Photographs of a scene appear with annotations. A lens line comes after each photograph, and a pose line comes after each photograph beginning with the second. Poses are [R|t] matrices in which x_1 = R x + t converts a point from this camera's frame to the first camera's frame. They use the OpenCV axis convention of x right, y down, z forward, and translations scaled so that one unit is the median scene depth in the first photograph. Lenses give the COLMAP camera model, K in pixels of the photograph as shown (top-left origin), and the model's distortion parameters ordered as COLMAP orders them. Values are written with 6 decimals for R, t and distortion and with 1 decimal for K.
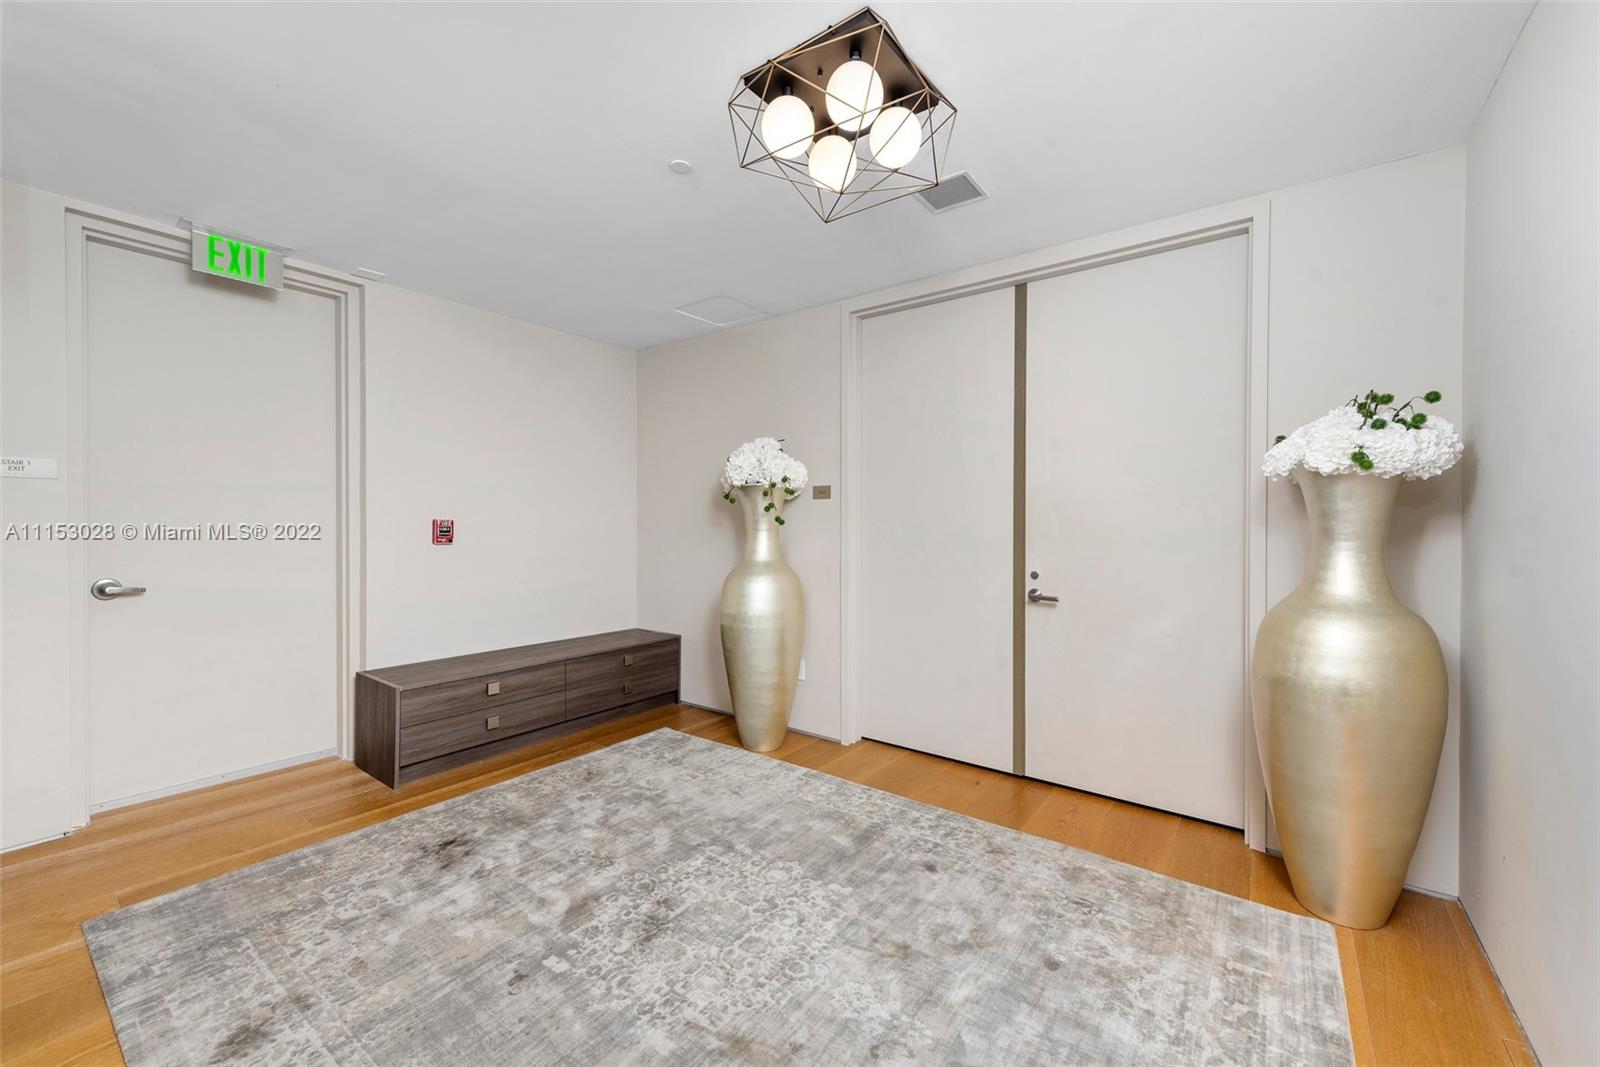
lens RADIAL K [[635.0, 0, 795.5], [0, 635.0, 509.7], [0, 0, 1]] dist [0.018176, -0.006124]
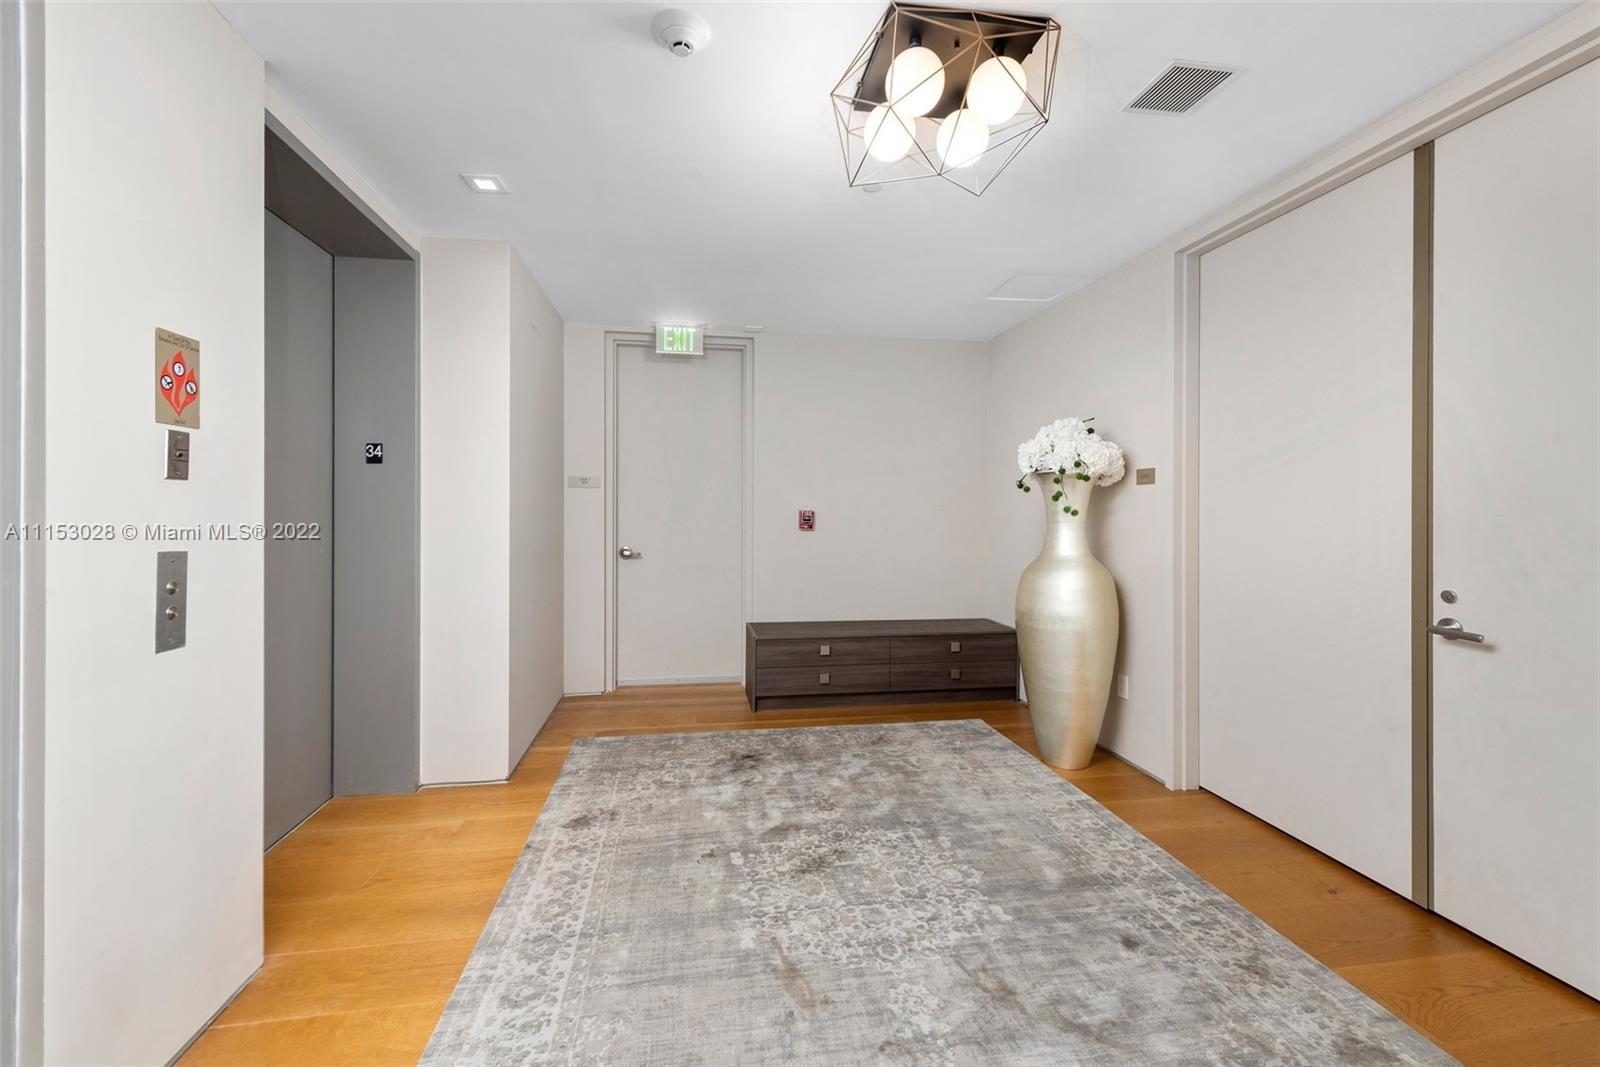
lens RADIAL K [[647.4, 0, 797.1], [0, 647.4, 493.8], [0, 0, 1]] dist [0.020557, -0.007441]
pose [[0.717509, -0.020808, -0.696239, 0.468112], [0.013910, 0.999782, -0.015545, 0.003102], [0.696411, 0.001470, 0.717642, 0.111283]]
